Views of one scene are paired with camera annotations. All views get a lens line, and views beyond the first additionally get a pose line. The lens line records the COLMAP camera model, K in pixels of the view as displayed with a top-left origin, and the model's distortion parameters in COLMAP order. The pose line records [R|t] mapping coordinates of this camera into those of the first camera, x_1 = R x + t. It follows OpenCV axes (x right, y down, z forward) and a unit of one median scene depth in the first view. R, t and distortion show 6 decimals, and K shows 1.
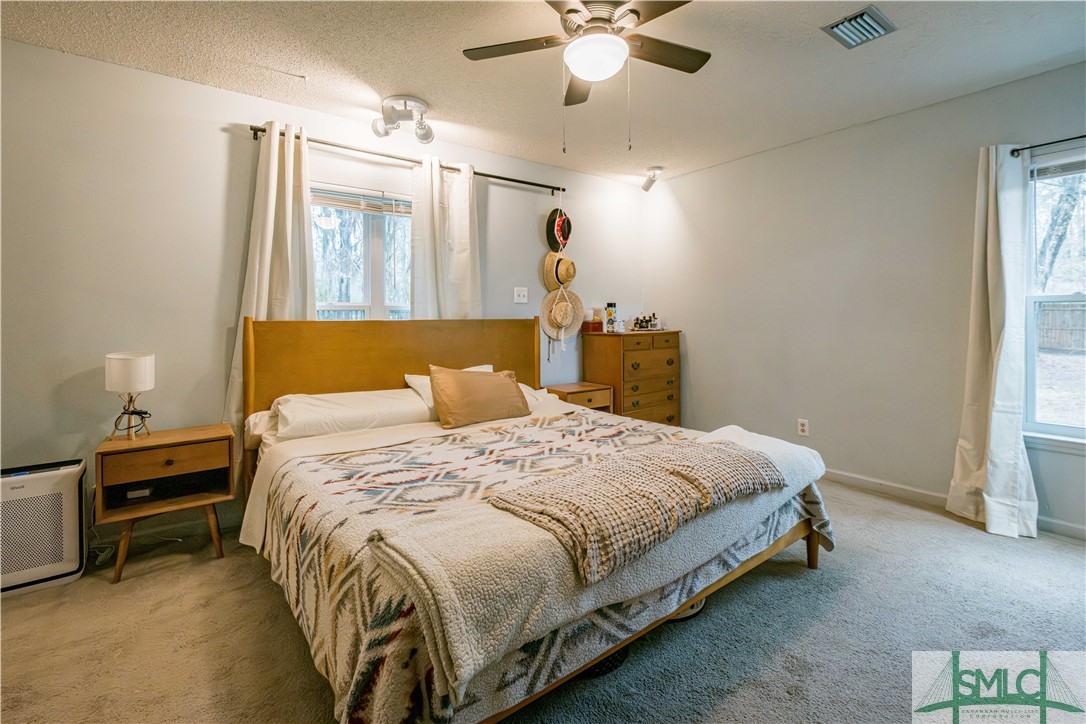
lens RADIAL K [[474.1, 0, 538.9], [0, 474.1, 312.9], [0, 0, 1]] dist [0.001644, 0.000103]
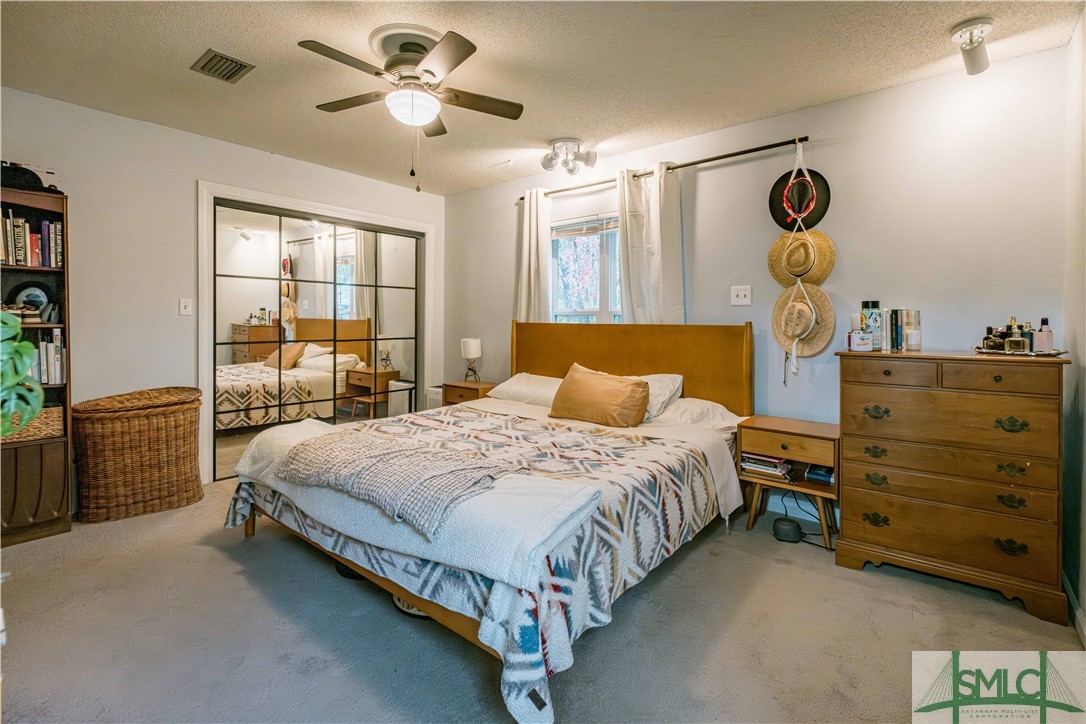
lens RADIAL K [[499.3, 0, 539.0], [0, 499.3, 316.3], [0, 0, 1]] dist [-0.000460, -0.000171]
pose [[0.222730, 0.000966, -0.974880, 0.775841], [0.001891, 0.999997, 0.001423, -0.004477], [0.974878, -0.002161, 0.222728, 0.530354]]
